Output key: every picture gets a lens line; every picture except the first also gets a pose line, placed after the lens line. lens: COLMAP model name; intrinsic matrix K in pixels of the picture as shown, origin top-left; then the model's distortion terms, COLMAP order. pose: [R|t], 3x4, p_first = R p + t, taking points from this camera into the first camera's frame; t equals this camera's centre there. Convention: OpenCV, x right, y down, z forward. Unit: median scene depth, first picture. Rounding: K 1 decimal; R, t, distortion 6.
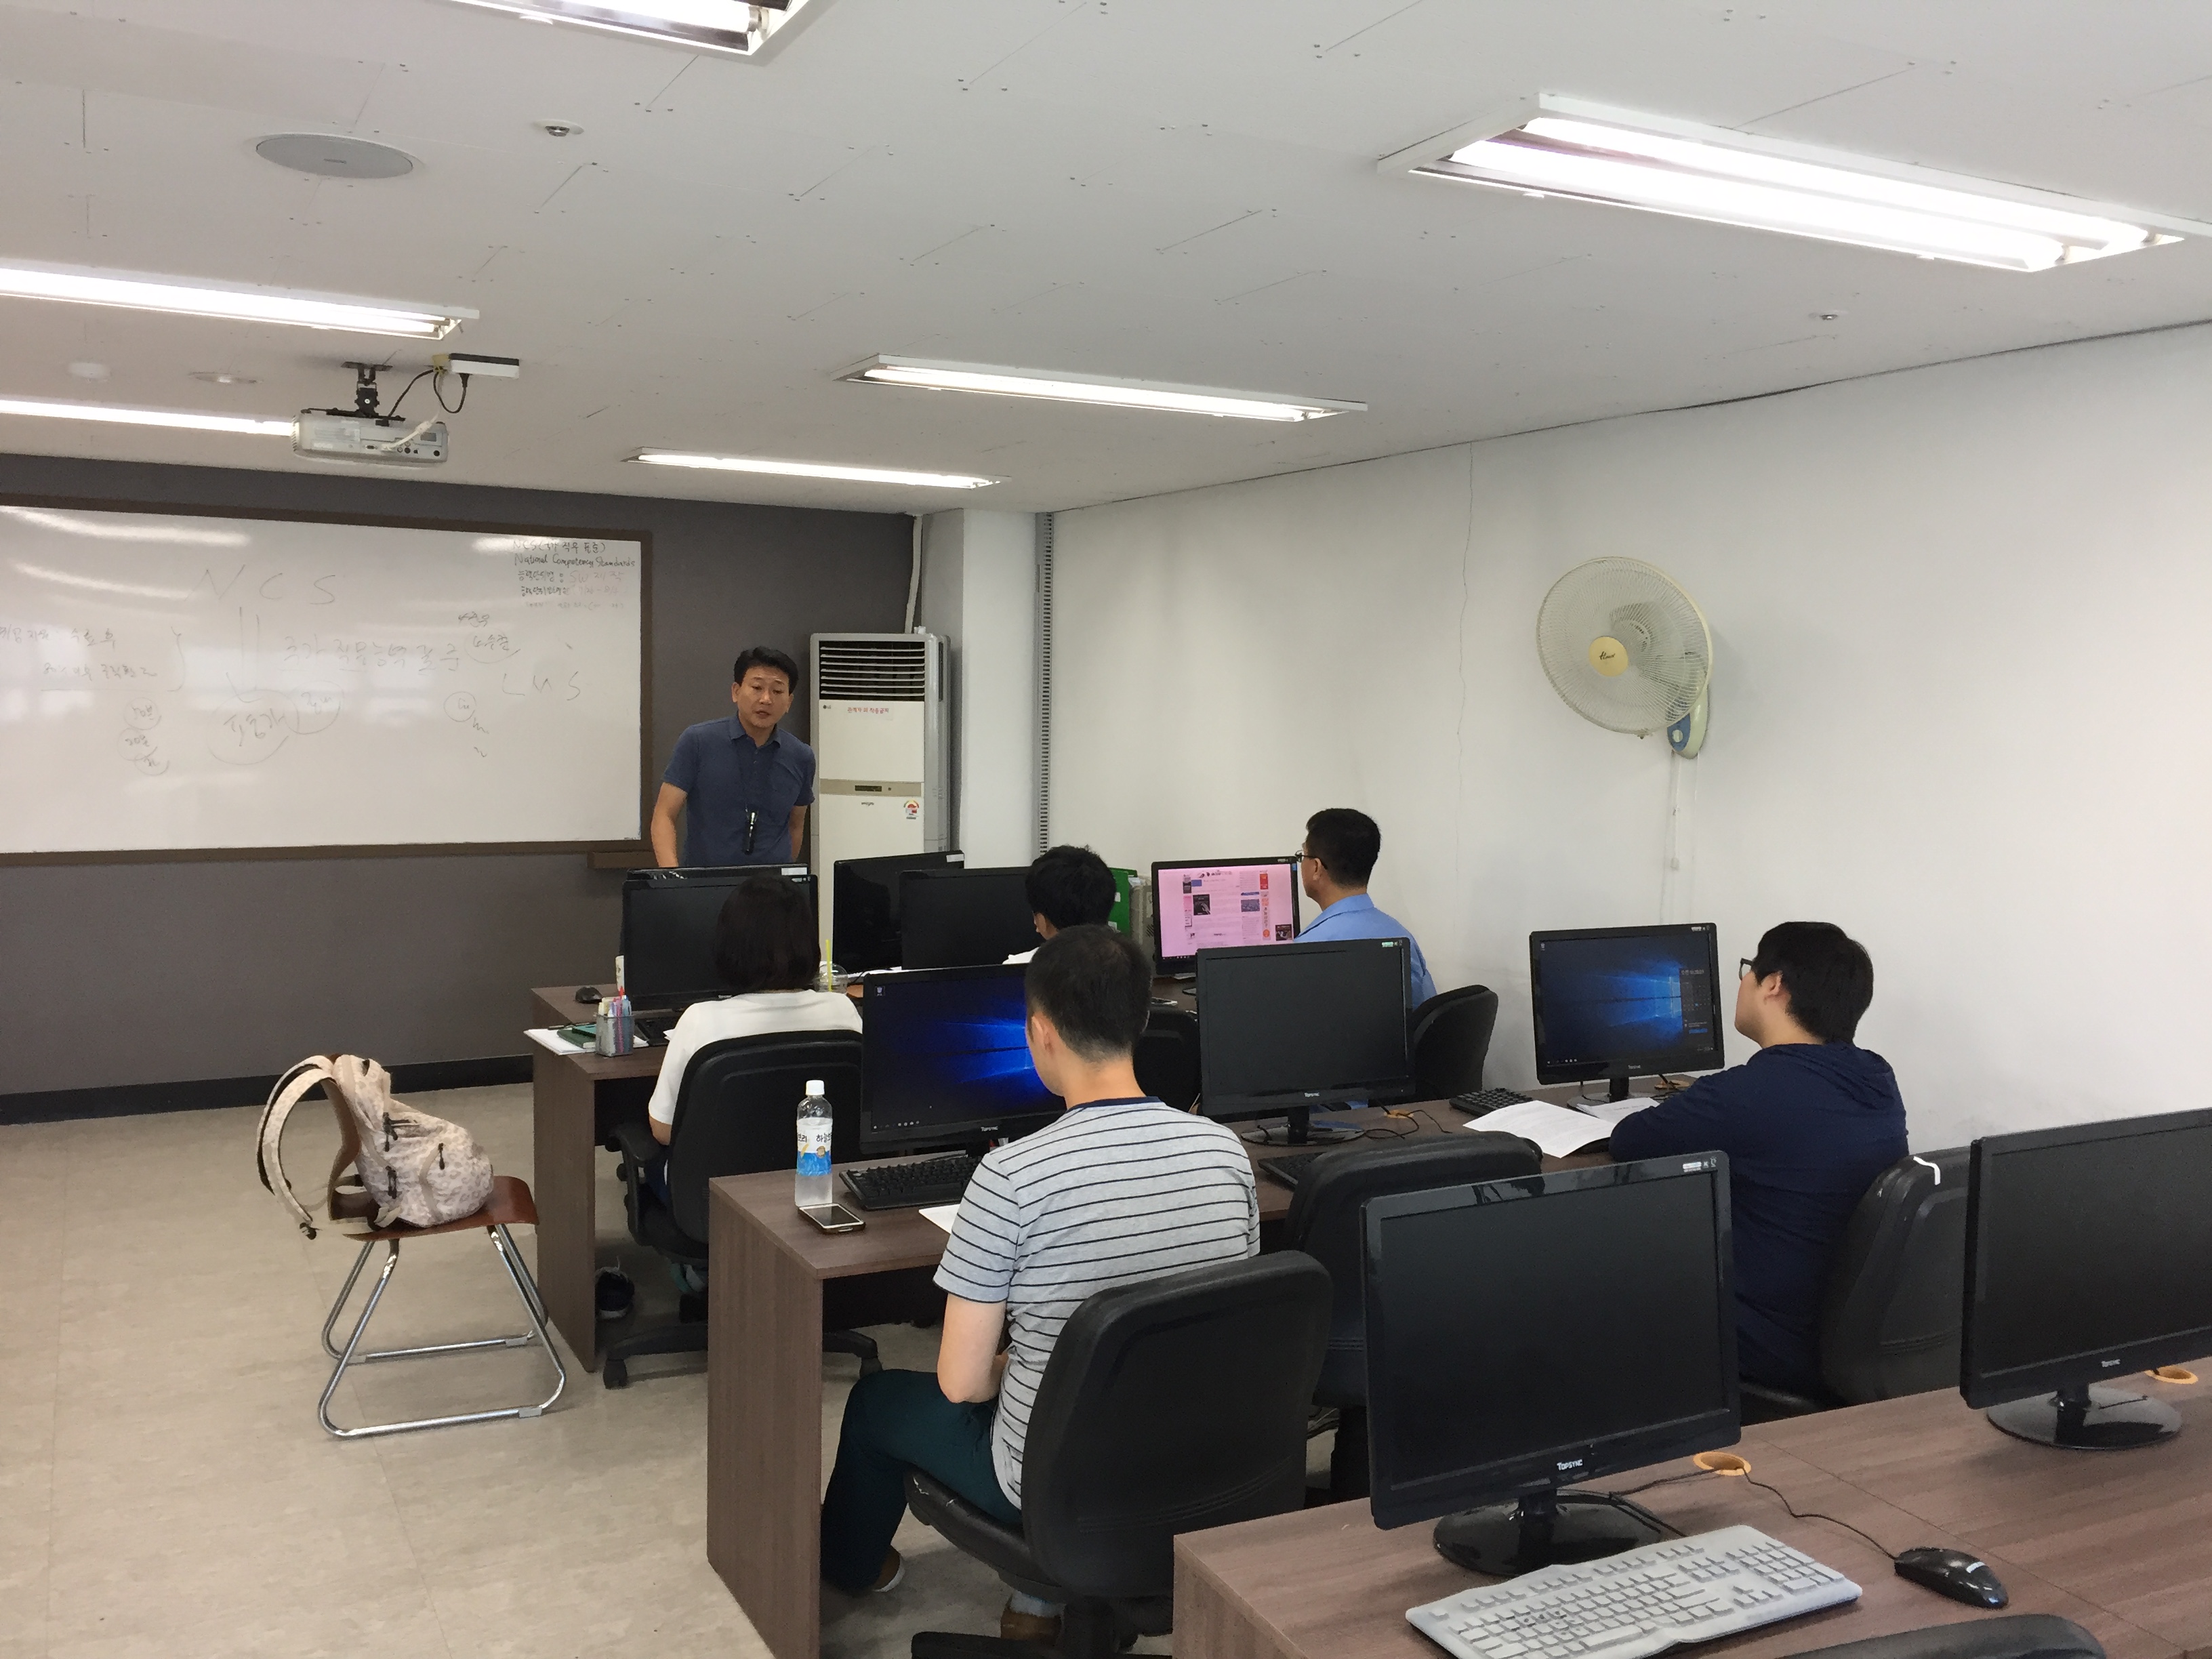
lens RADIAL K [[1910.8, 0, 1117.2], [0, 1910.8, 827.4], [0, 0, 1]] dist [0.016800, -0.016135]
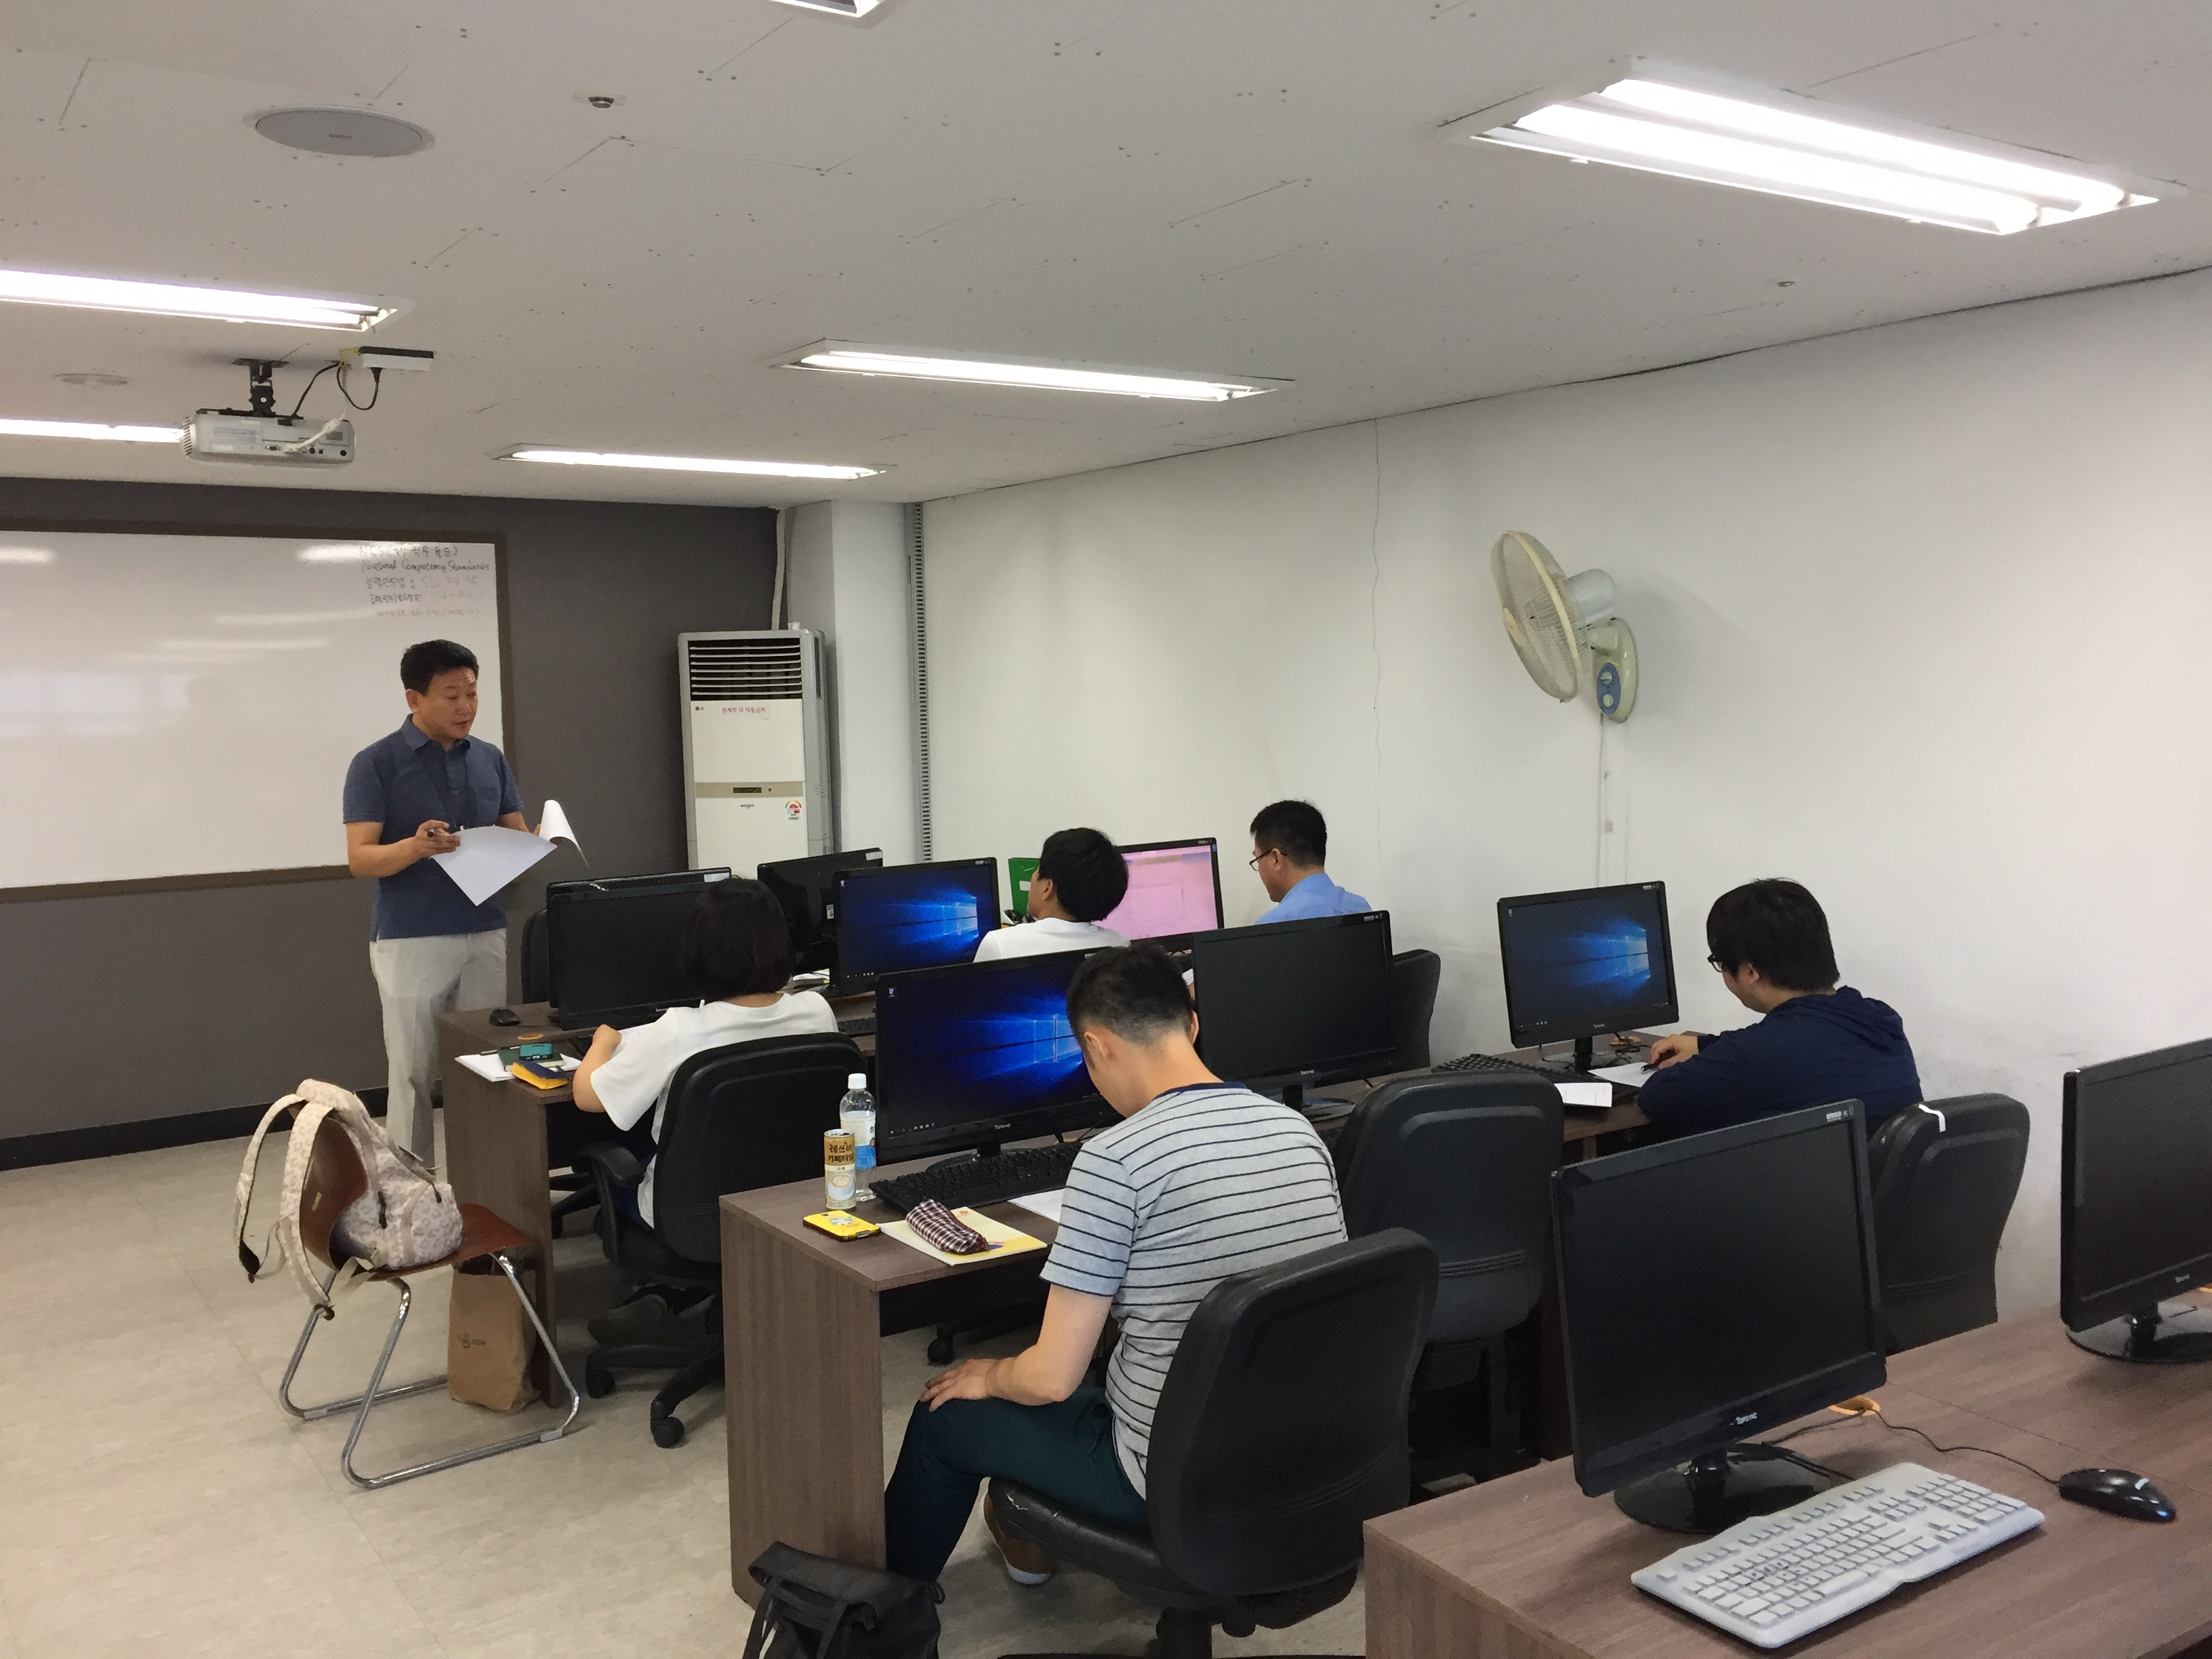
lens RADIAL K [[1910.8, 0, 1101.2], [0, 1910.8, 829.4], [0, 0, 1]] dist [0.016800, -0.016135]
pose [[0.992807, -0.047019, 0.110108, -0.111713], [0.046369, 0.998889, 0.008450, -0.000477], [-0.110383, -0.003284, 0.993884, 0.020322]]
